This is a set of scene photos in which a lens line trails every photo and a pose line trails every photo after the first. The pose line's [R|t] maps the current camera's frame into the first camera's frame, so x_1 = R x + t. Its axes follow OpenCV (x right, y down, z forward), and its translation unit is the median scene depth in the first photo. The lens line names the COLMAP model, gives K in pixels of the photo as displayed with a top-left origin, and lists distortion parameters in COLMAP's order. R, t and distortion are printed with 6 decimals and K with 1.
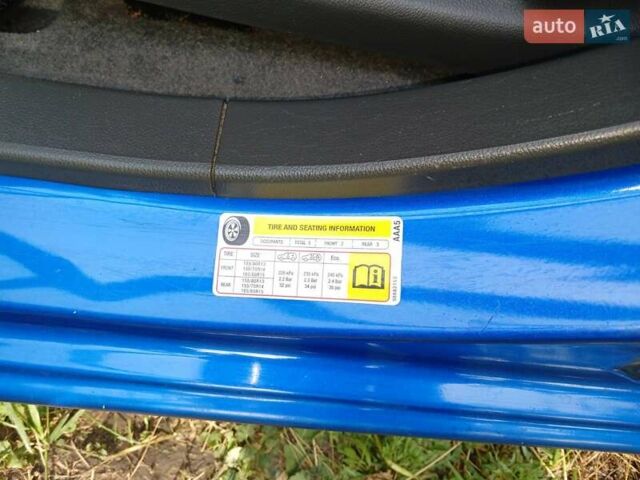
lens RADIAL K [[488.1, 0, 310.4], [0, 488.1, 240.2], [0, 0, 1]] dist [0.062951, -0.104474]
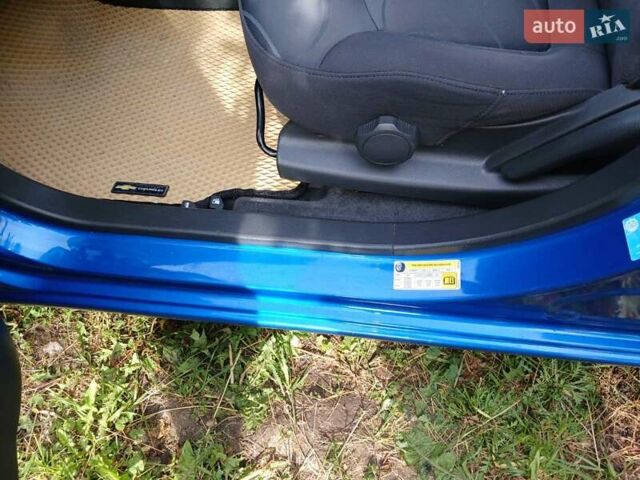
lens RADIAL K [[488.1, 0, 310.4], [0, 488.1, 240.2], [0, 0, 1]] dist [0.062951, -0.104474]
pose [[0.979037, -0.045297, -0.198583, -0.047597], [0.011433, 0.985642, -0.168462, 0.155561], [0.203362, 0.162660, 0.965498, -0.977899]]
